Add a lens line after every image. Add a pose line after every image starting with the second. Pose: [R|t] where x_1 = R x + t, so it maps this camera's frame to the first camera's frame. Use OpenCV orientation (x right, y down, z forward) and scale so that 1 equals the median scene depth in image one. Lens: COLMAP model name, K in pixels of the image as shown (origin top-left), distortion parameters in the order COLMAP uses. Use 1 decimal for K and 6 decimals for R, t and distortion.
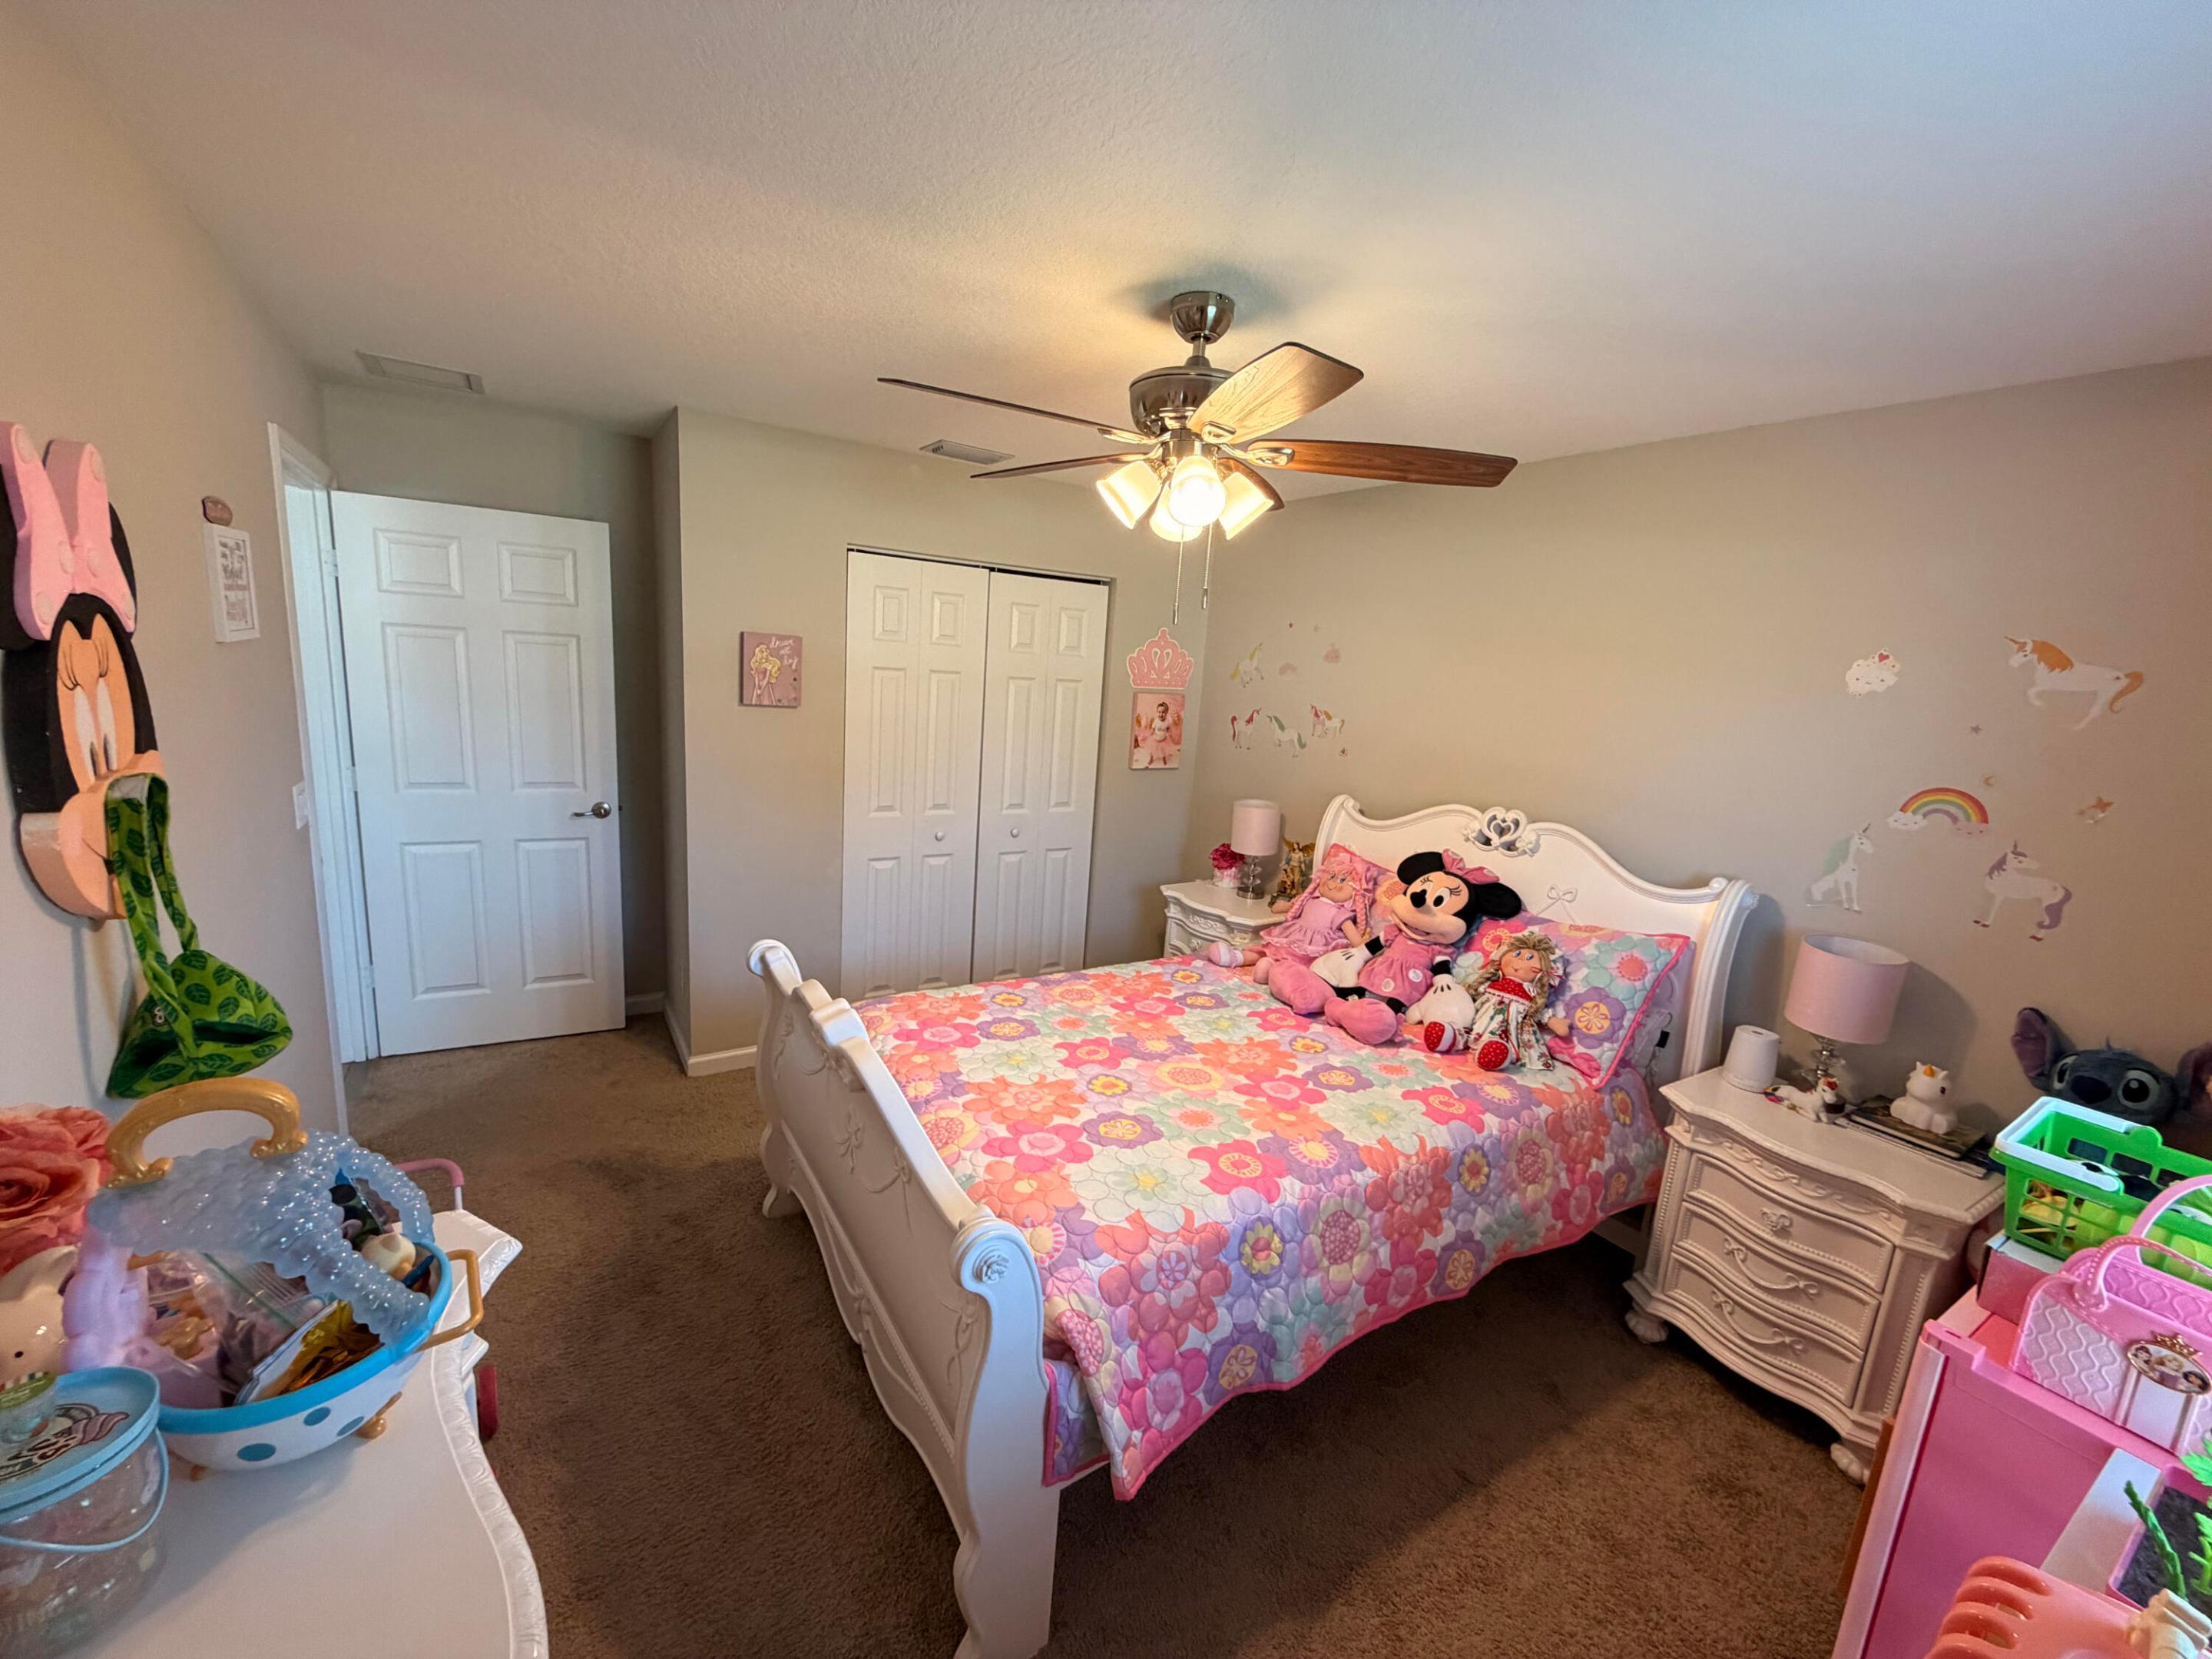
lens RADIAL K [[878.9, 0, 1090.5], [0, 878.9, 815.0], [0, 0, 1]] dist [-0.000005, -0.000204]
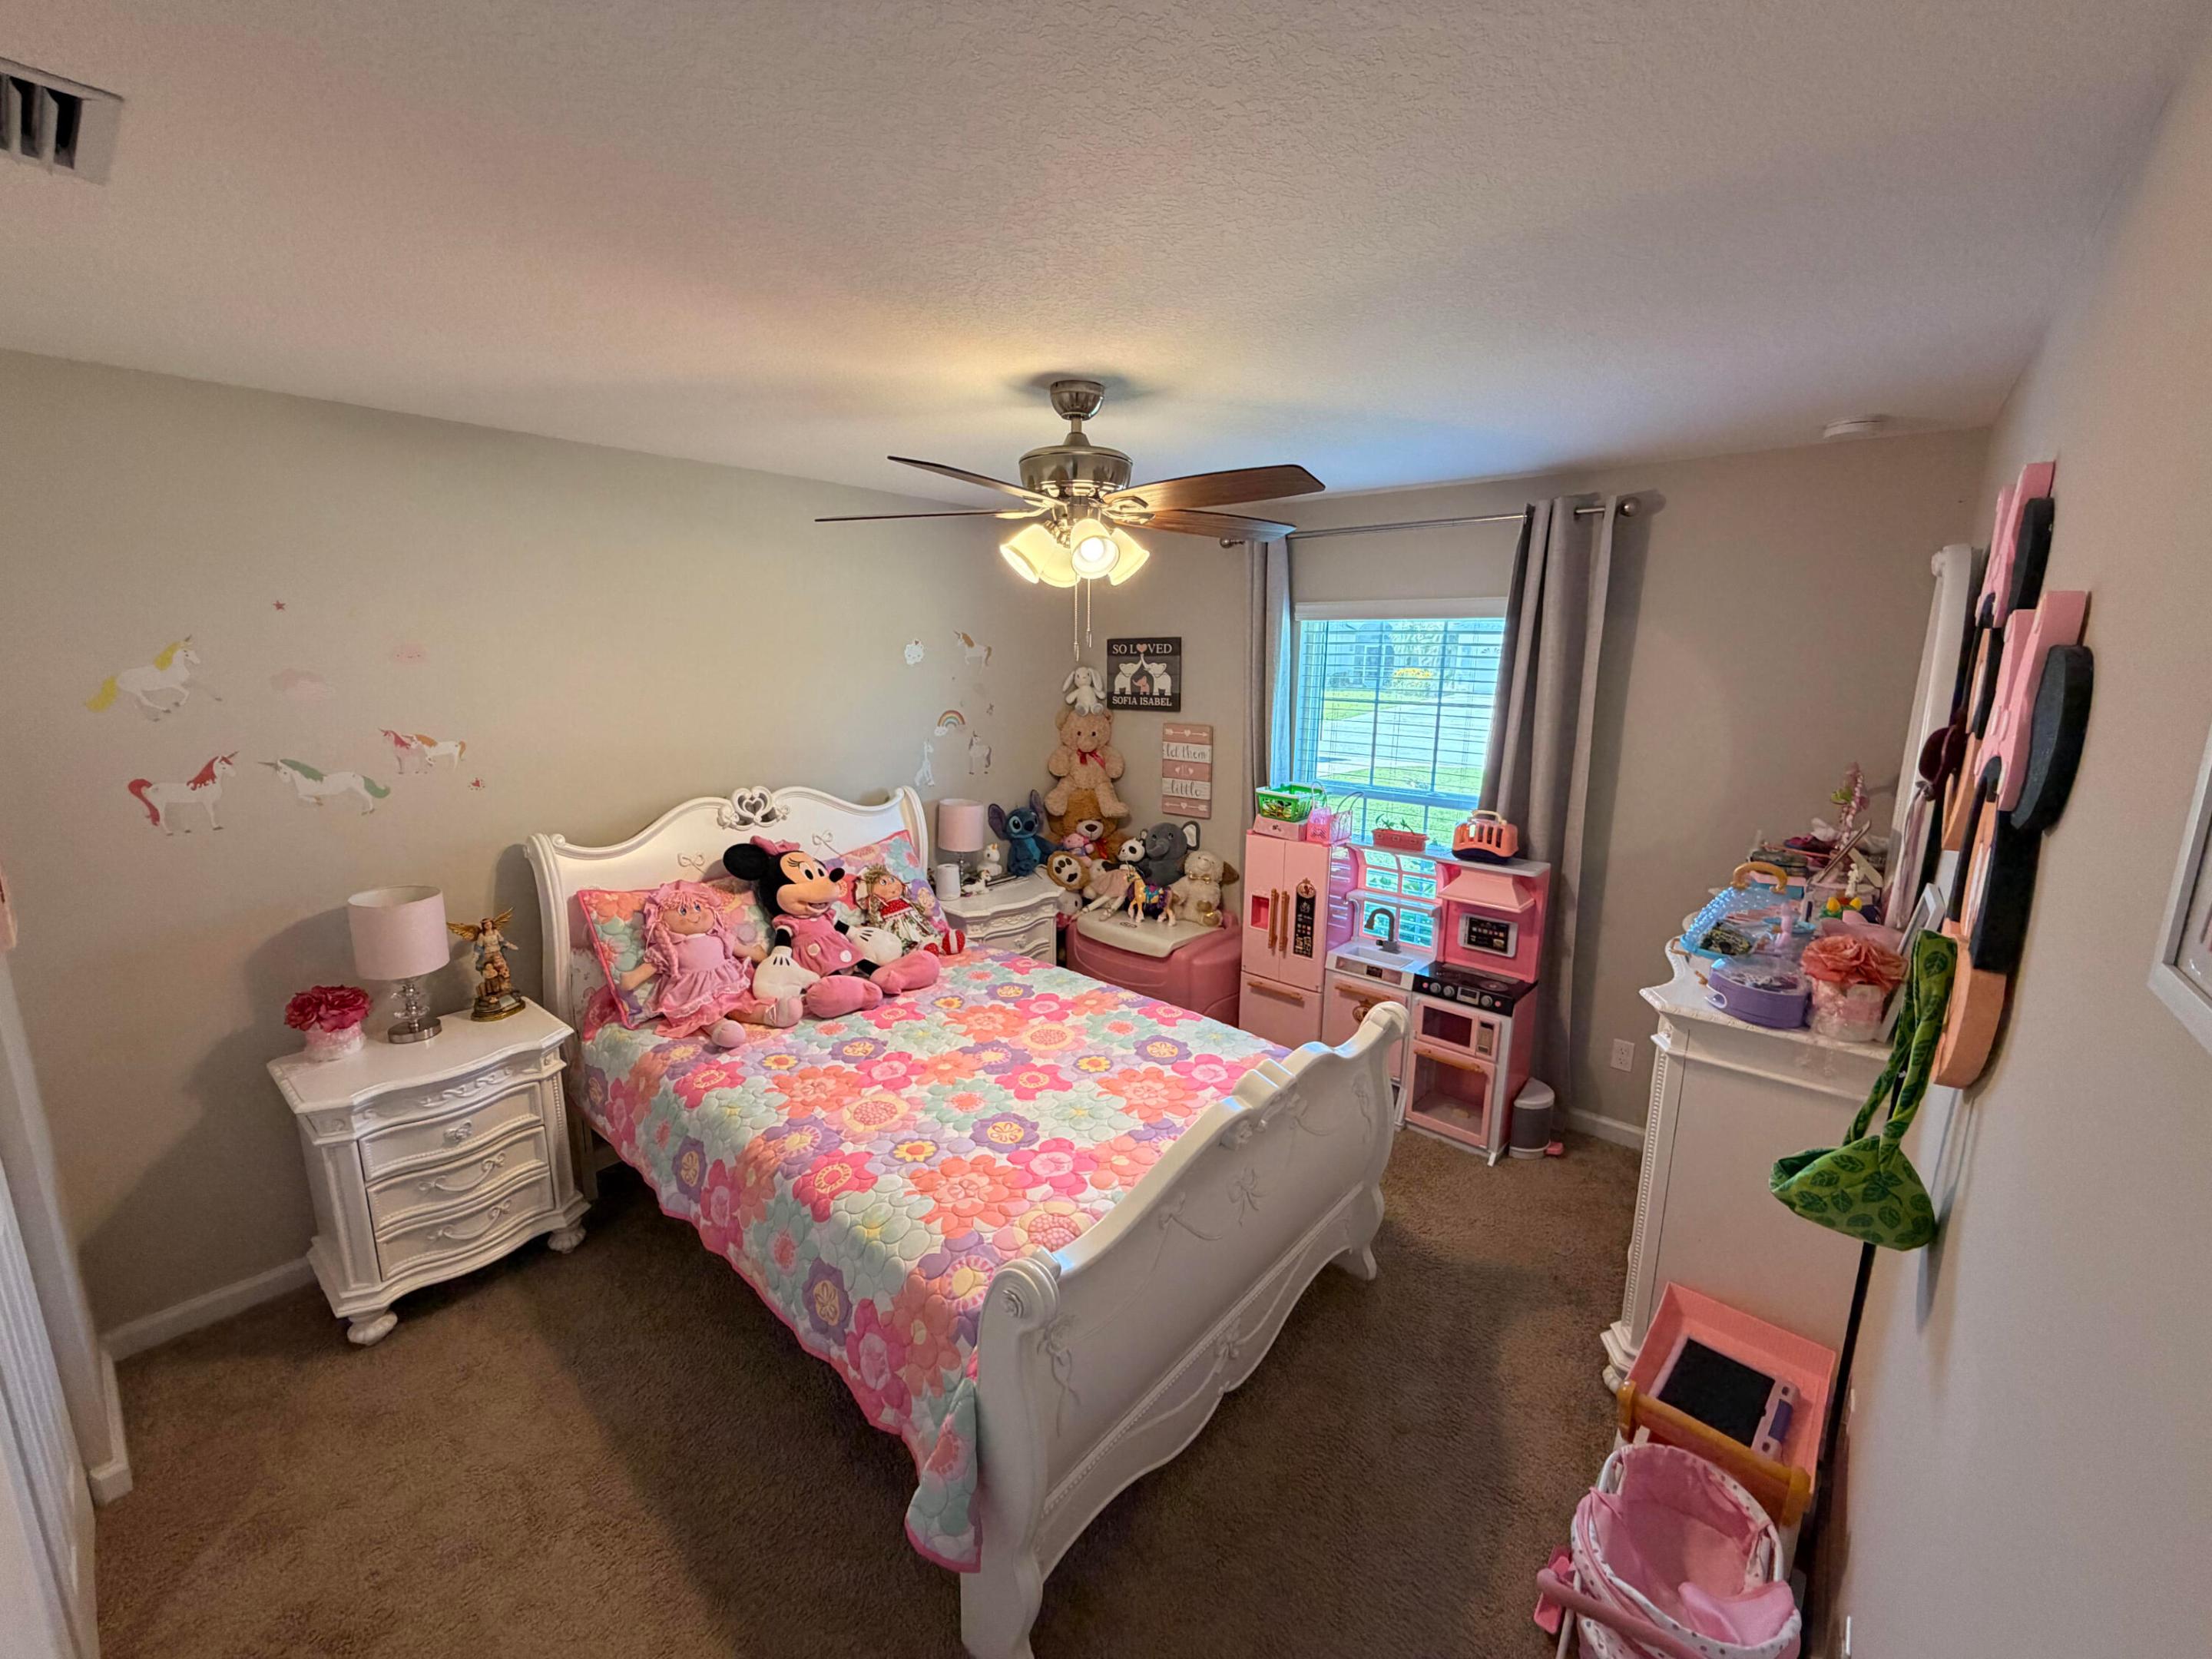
lens RADIAL K [[878.9, 0, 1093.6], [0, 878.9, 842.2], [0, 0, 1]] dist [-0.000005, -0.000204]
pose [[-0.282714, -0.281597, 0.916939, -0.860125], [0.130634, 0.935726, 0.327644, -0.312557], [-0.950267, 0.212413, -0.227756, 1.069321]]
